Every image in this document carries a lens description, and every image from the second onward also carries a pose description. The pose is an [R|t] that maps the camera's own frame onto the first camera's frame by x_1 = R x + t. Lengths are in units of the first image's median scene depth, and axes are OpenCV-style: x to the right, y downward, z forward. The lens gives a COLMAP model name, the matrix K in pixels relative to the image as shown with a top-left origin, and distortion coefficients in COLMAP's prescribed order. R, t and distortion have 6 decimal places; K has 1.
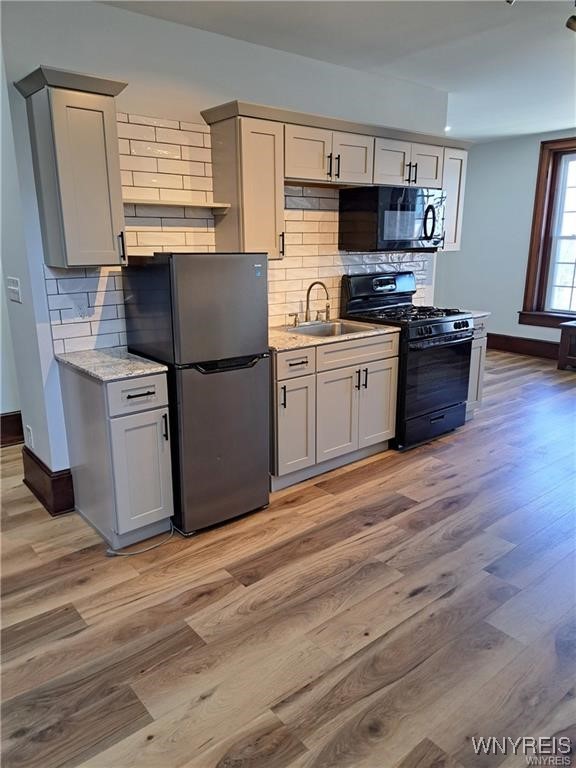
lens RADIAL K [[551.9, 0, 300.8], [0, 551.9, 376.7], [0, 0, 1]] dist [0.061008, -0.032097]
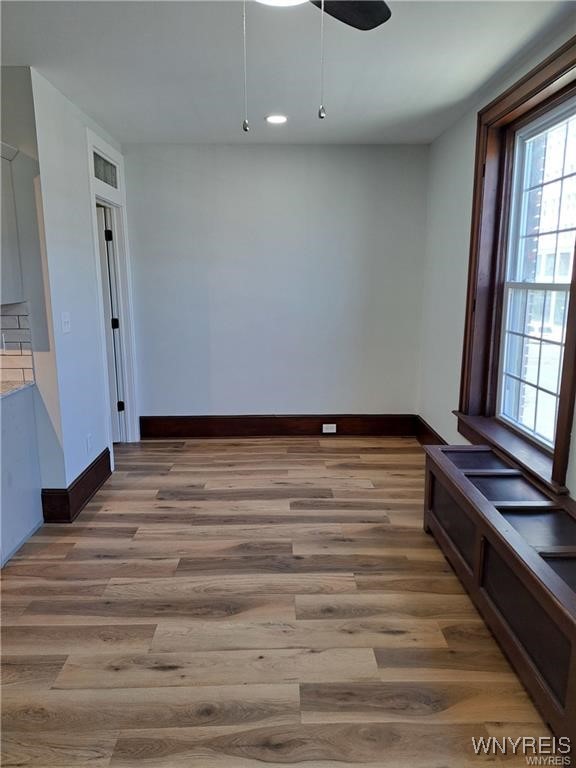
lens RADIAL K [[551.9, 0, 291.0], [0, 551.9, 383.0], [0, 0, 1]] dist [0.061008, -0.032097]
pose [[0.779953, 0.121470, -0.613937, 0.668144], [-0.155537, 0.987828, -0.002151, -0.130519], [0.606202, 0.097168, 0.789352, 0.491720]]
